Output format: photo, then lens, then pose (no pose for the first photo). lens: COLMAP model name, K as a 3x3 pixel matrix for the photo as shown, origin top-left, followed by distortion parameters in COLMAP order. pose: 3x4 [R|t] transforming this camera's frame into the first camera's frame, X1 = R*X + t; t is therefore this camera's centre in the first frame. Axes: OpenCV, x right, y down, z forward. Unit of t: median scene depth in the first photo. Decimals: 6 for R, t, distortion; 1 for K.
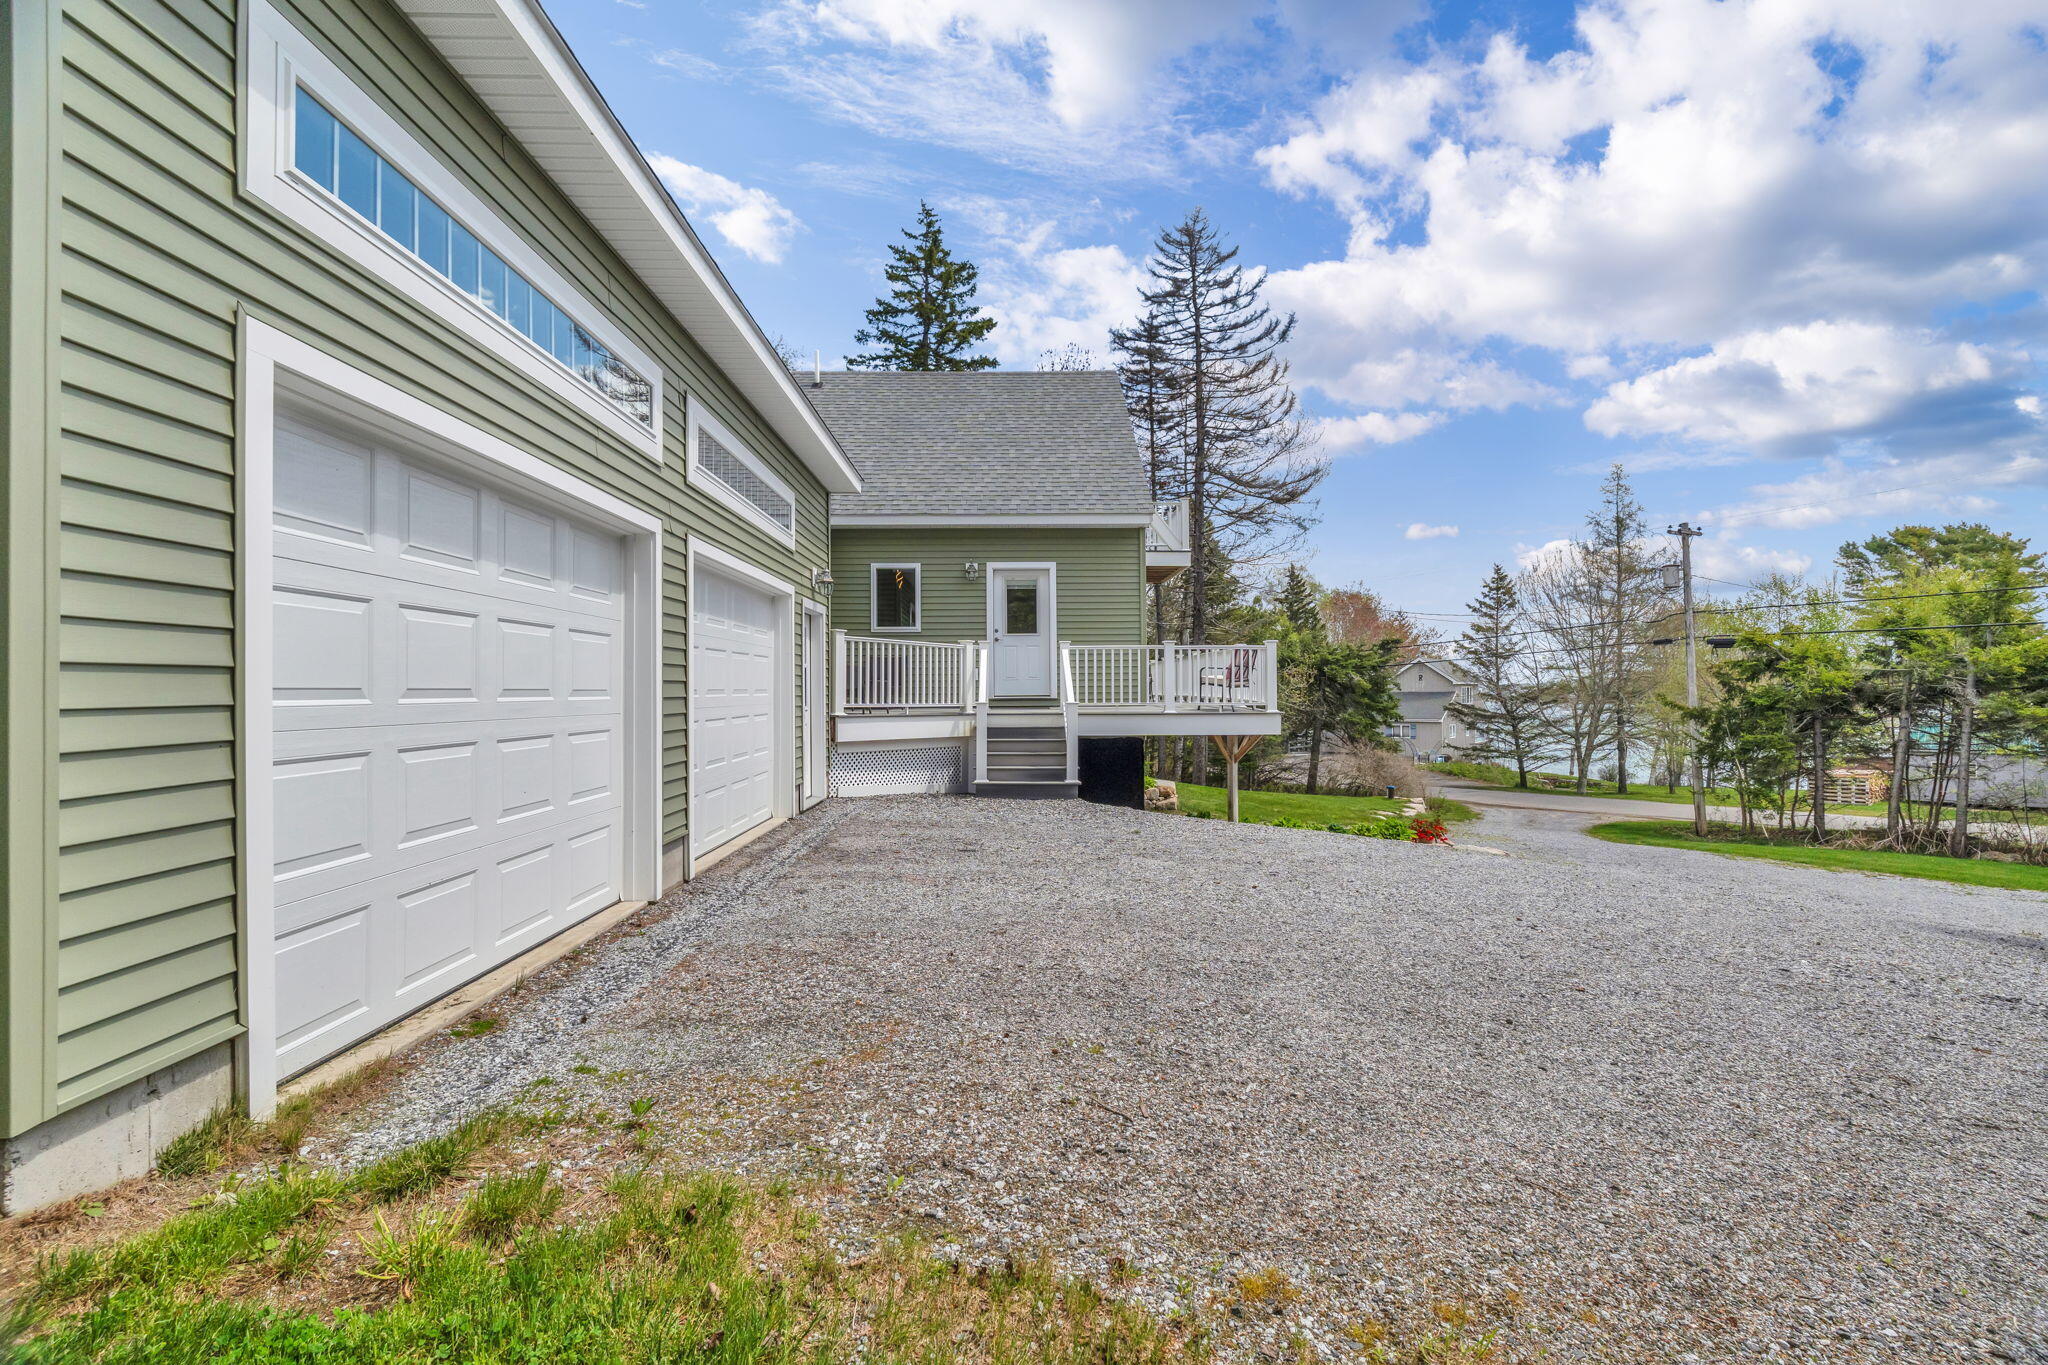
lens RADIAL K [[885.5, 0, 1024.0], [0, 885.5, 682.5], [0, 0, 1]] dist [-0.001406, 0.000131]
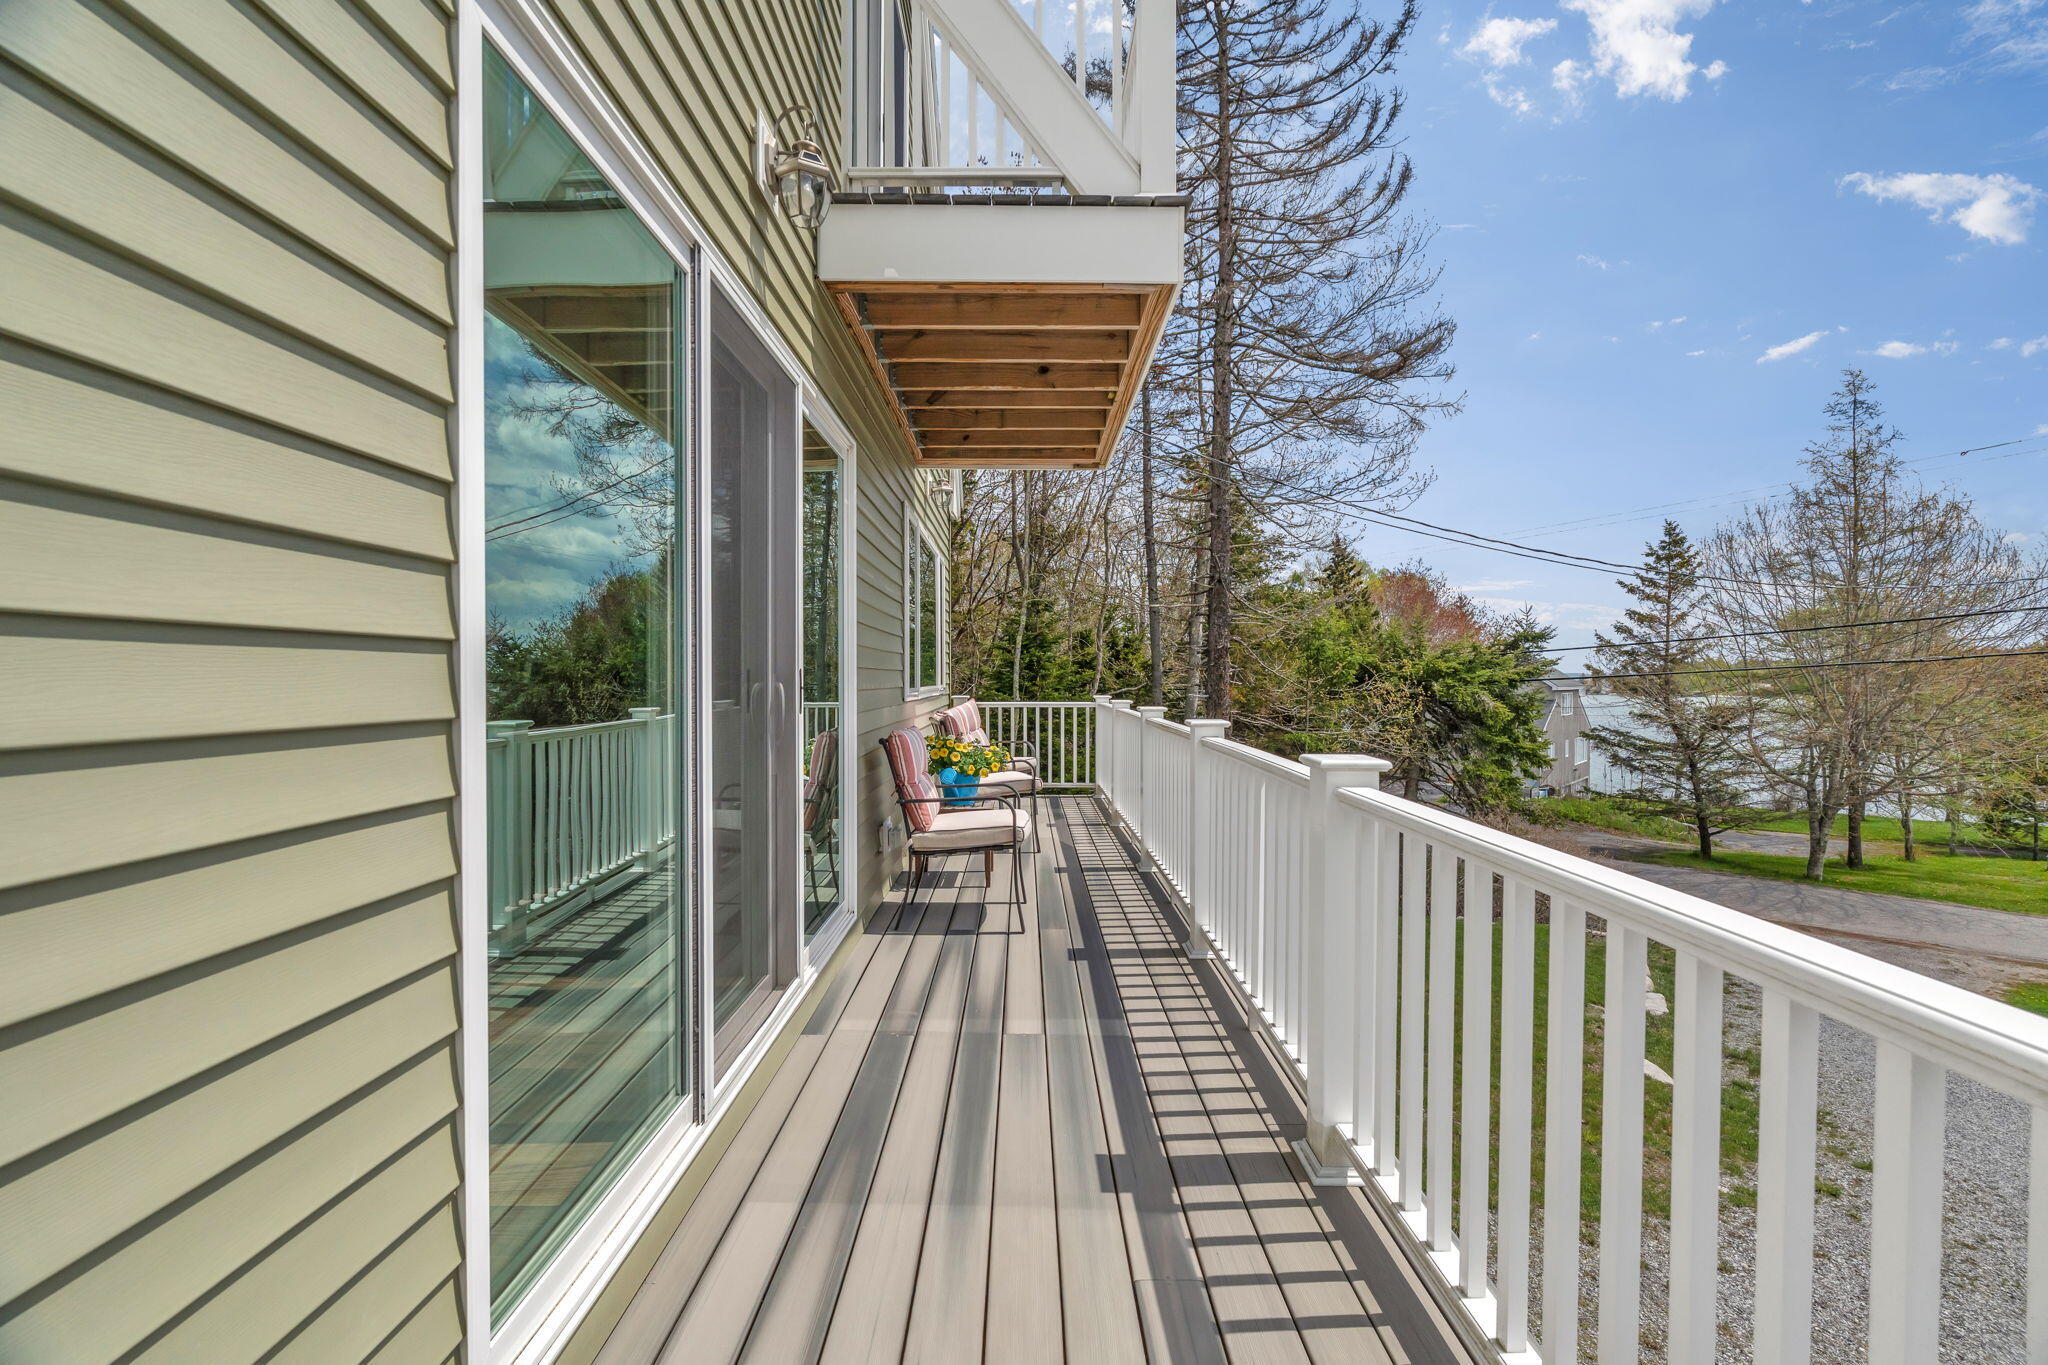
lens RADIAL K [[907.5, 0, 1024.0], [0, 907.5, 682.5], [0, 0, 1]] dist [-0.006267, -0.000425]
pose [[0.999860, 0.005170, -0.015905, 0.060306], [-0.004954, 0.999896, 0.013569, -0.019113], [0.015974, -0.013488, 0.999781, 0.310540]]
